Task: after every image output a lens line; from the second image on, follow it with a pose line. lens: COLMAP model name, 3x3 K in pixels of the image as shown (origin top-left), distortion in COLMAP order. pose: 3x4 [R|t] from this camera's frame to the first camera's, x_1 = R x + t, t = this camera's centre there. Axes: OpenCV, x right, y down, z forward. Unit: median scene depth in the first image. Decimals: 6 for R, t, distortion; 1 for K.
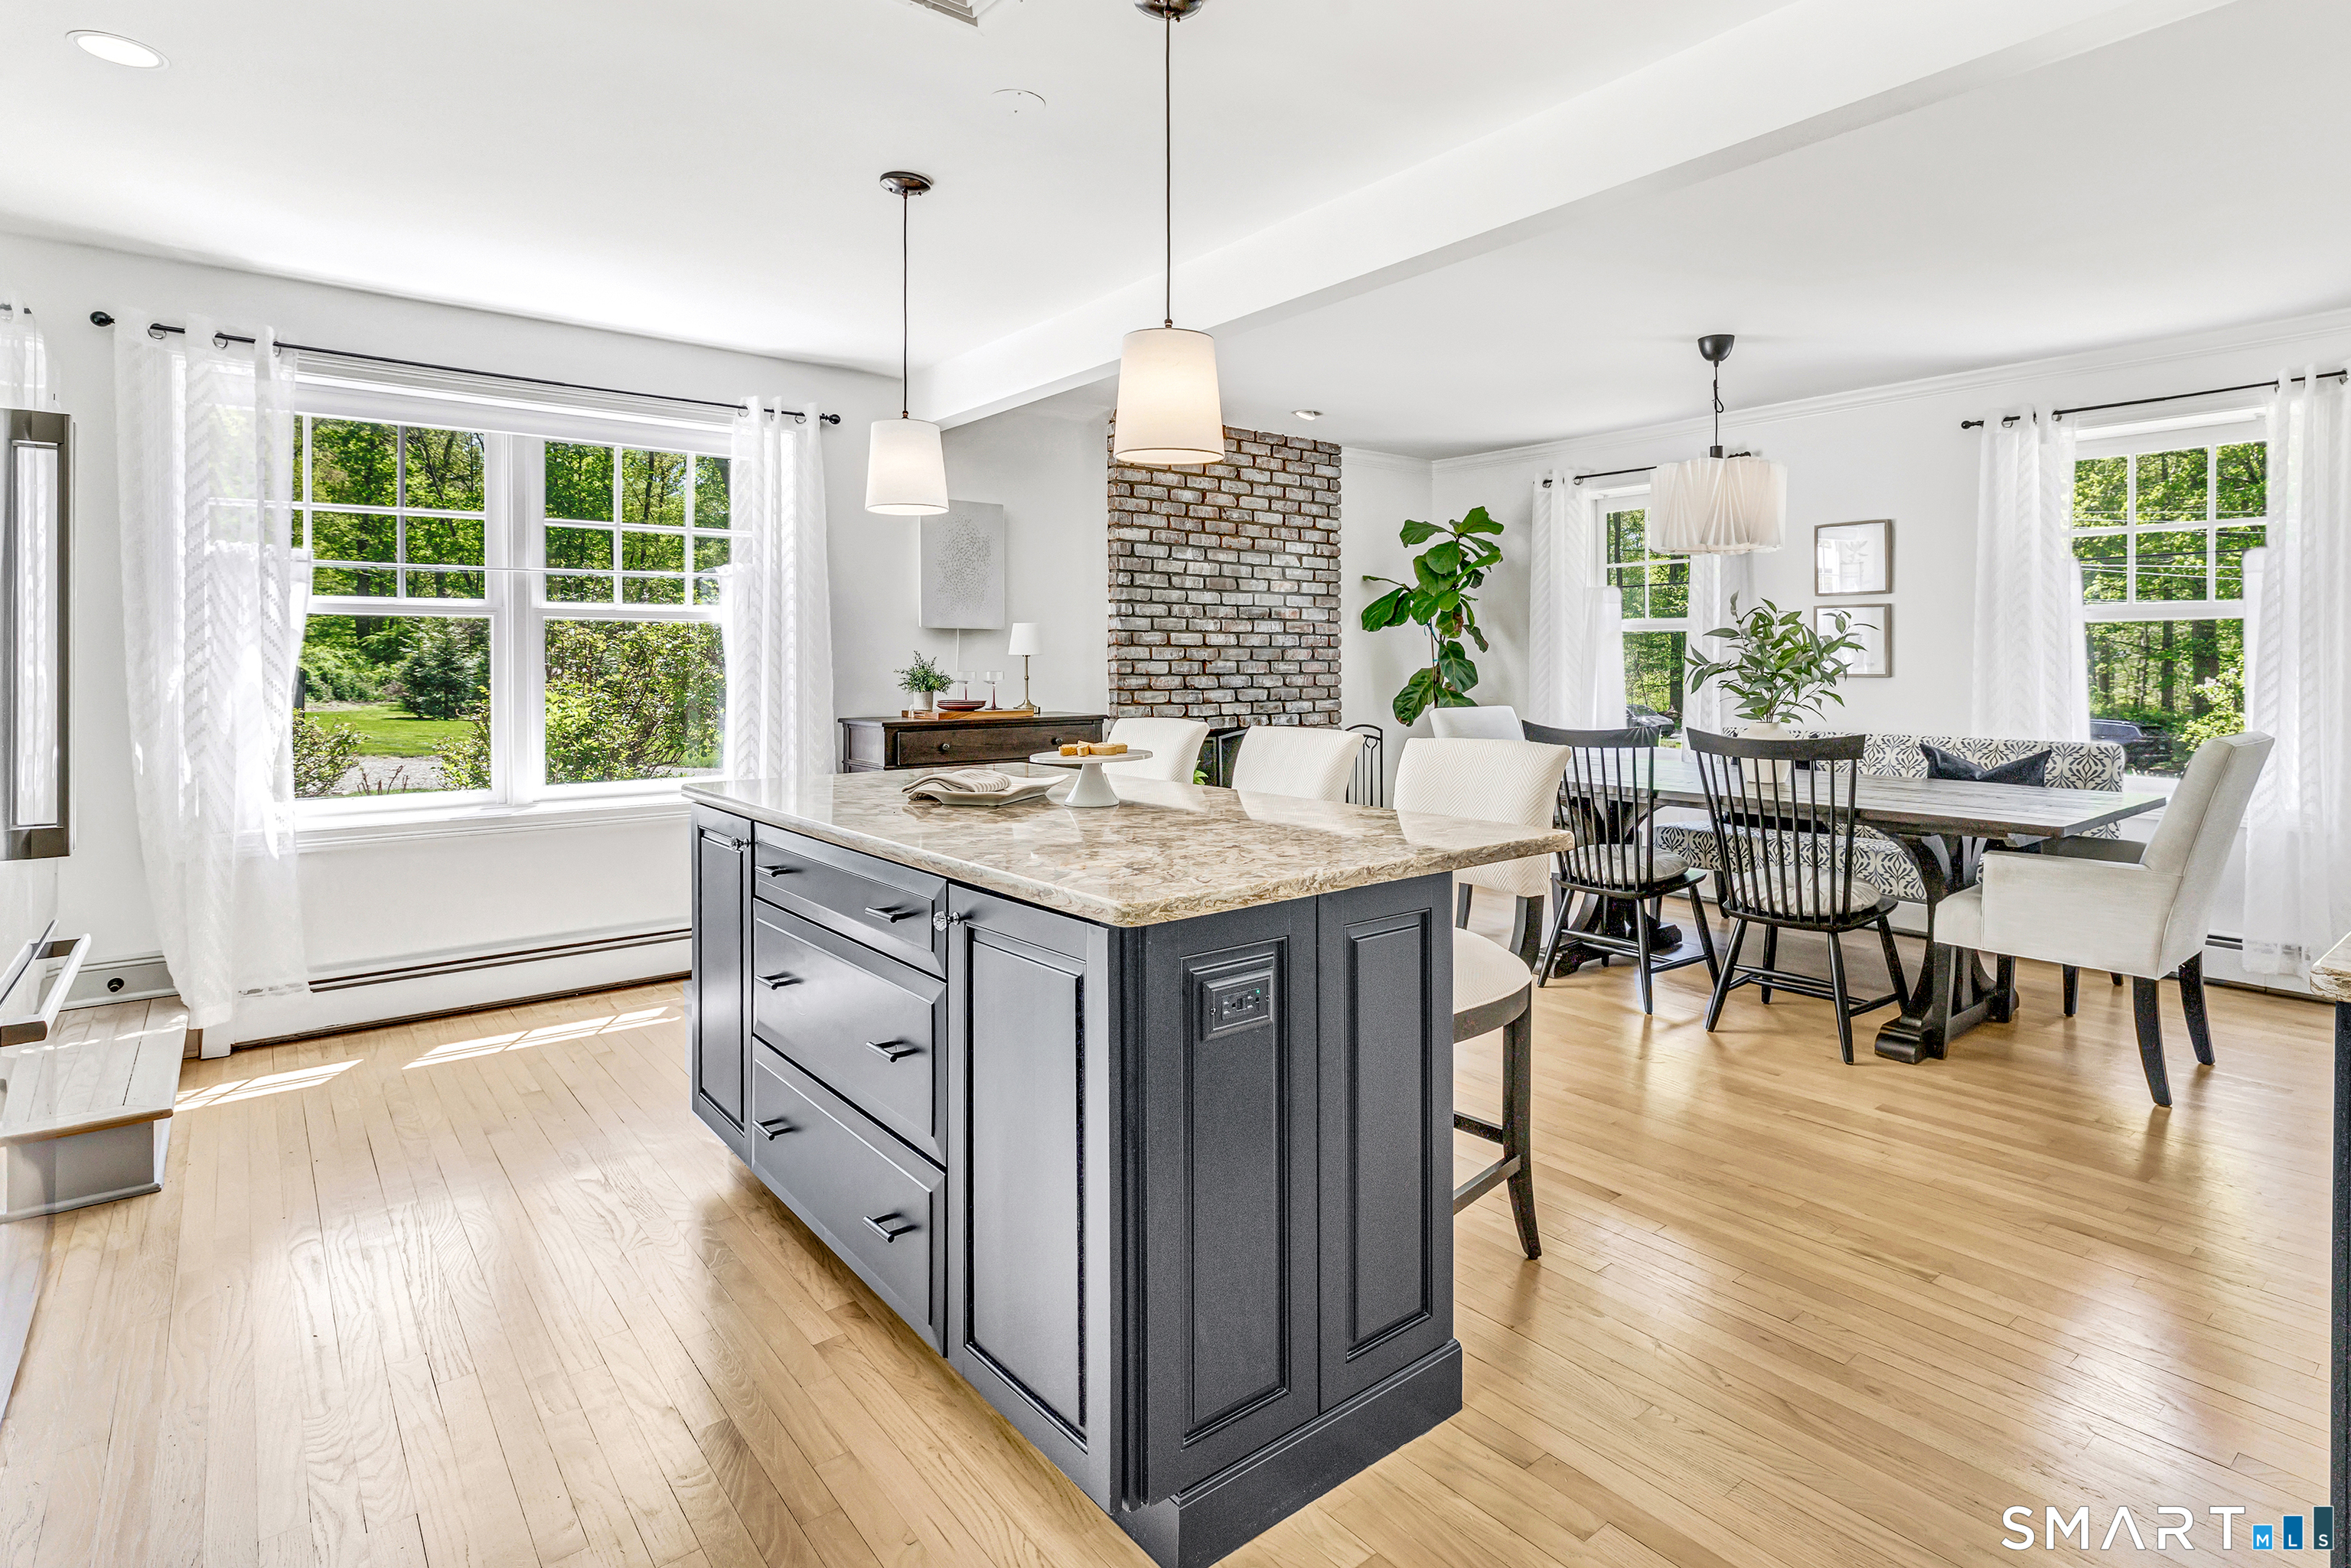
lens RADIAL K [[1229.5, 0, 1226.6], [0, 1229.5, 680.7], [0, 0, 1]] dist [-0.002263, -0.001809]
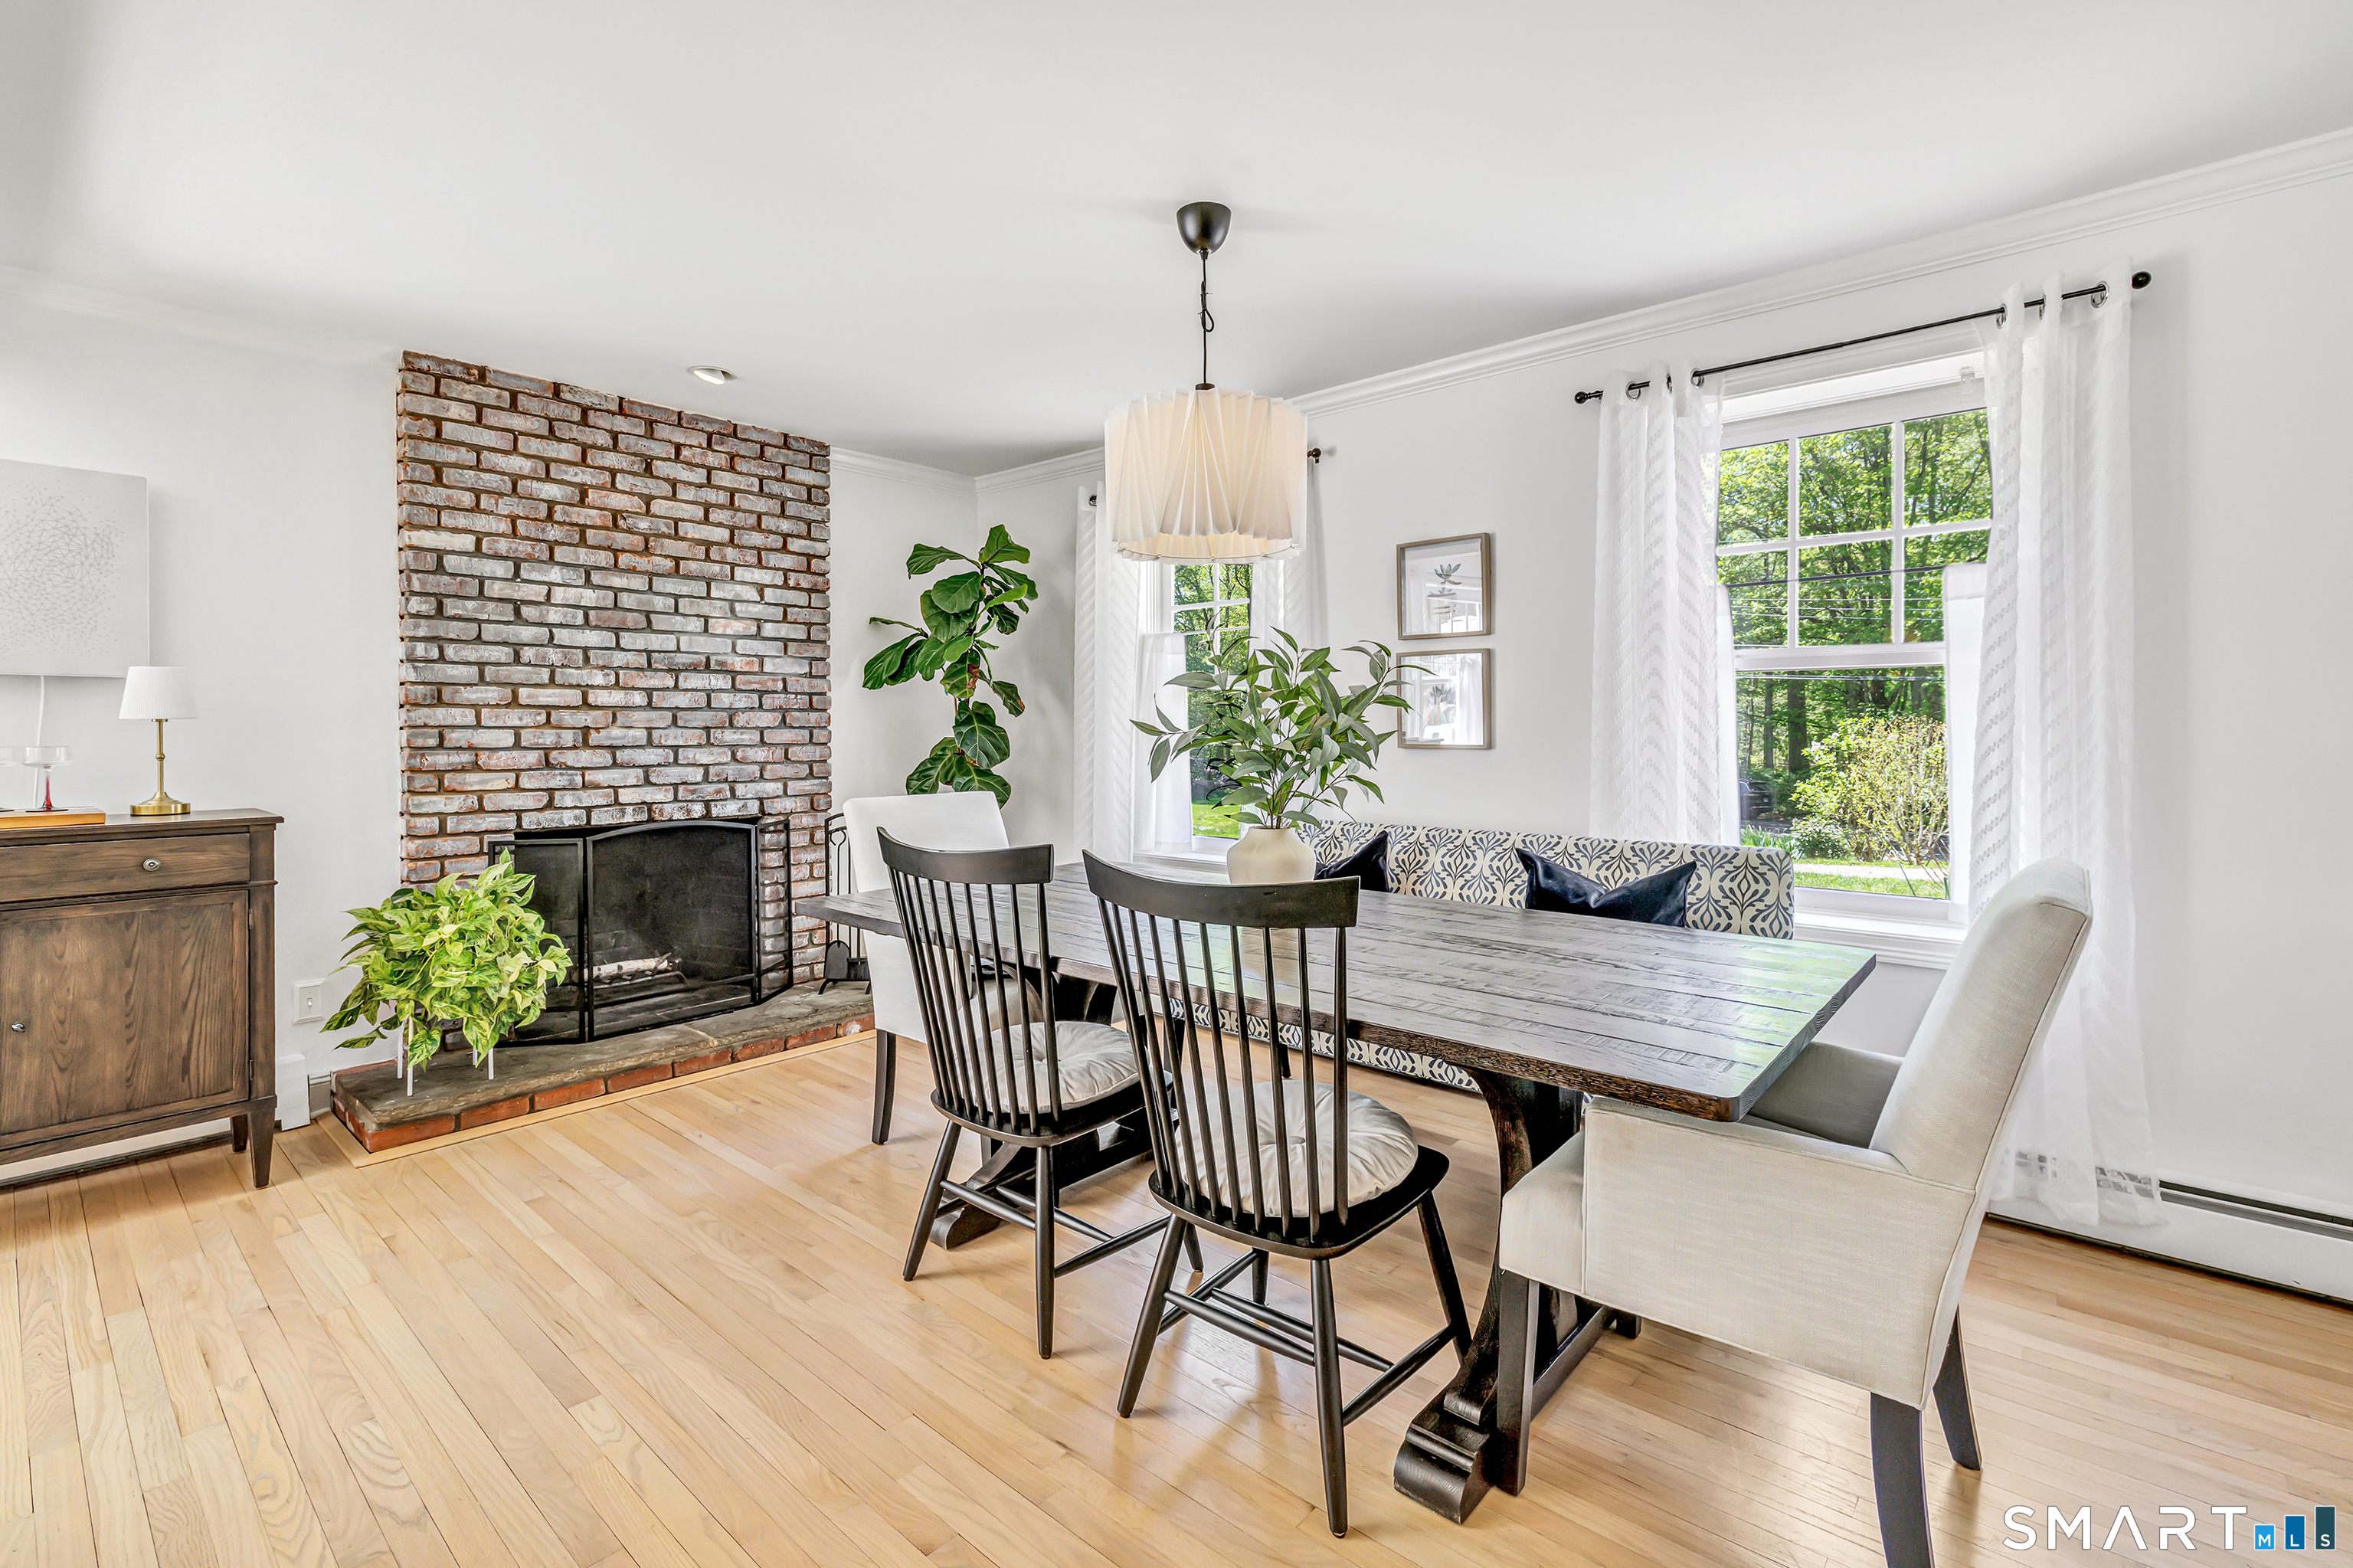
lens RADIAL K [[1078.9, 0, 1178.9], [0, 1078.9, 738.0], [0, 0, 1]] dist [0.002094, -0.003409]
pose [[0.987806, -0.002493, 0.155669, 0.227729], [0.003555, 0.999972, -0.006548, -0.005393], [-0.155648, 0.007022, 0.987788, 0.348067]]
